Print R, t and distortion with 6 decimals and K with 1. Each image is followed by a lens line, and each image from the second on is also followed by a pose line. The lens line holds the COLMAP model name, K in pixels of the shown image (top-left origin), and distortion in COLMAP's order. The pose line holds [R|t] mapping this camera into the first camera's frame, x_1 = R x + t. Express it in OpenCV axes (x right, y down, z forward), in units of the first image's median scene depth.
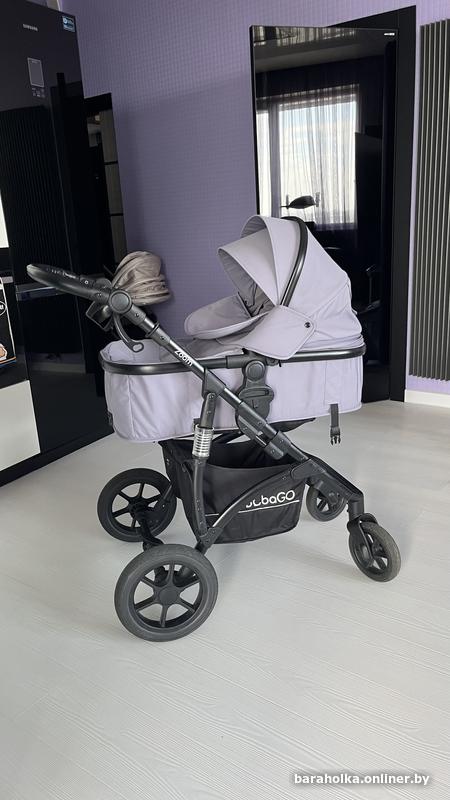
lens RADIAL K [[617.4, 0, 225.0], [0, 617.4, 400.0], [0, 0, 1]] dist [0.072200, -0.120752]
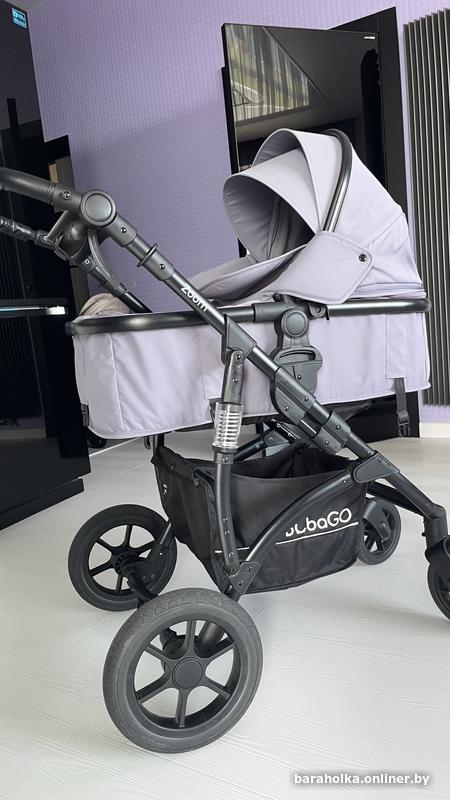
lens RADIAL K [[617.4, 0, 225.0], [0, 617.4, 400.0], [0, 0, 1]] dist [0.072200, -0.120752]
pose [[0.996398, -0.054952, 0.064590, -0.070644], [0.064086, 0.986740, -0.149124, 0.122179], [-0.055539, 0.152726, 0.986707, 0.292832]]
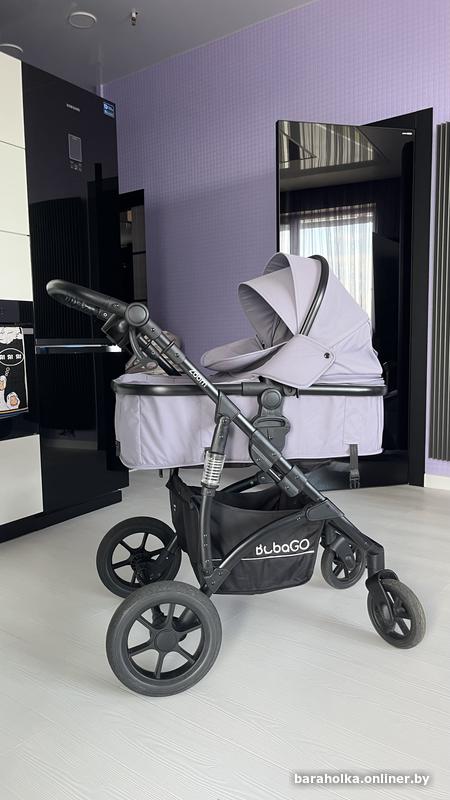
lens RADIAL K [[617.4, 0, 225.0], [0, 617.4, 400.0], [0, 0, 1]] dist [0.072200, -0.120752]
pose [[0.998653, 0.044295, -0.027009, 0.002503], [-0.048509, 0.981844, -0.183382, 0.119411], [0.018396, 0.184445, 0.982671, 0.047696]]
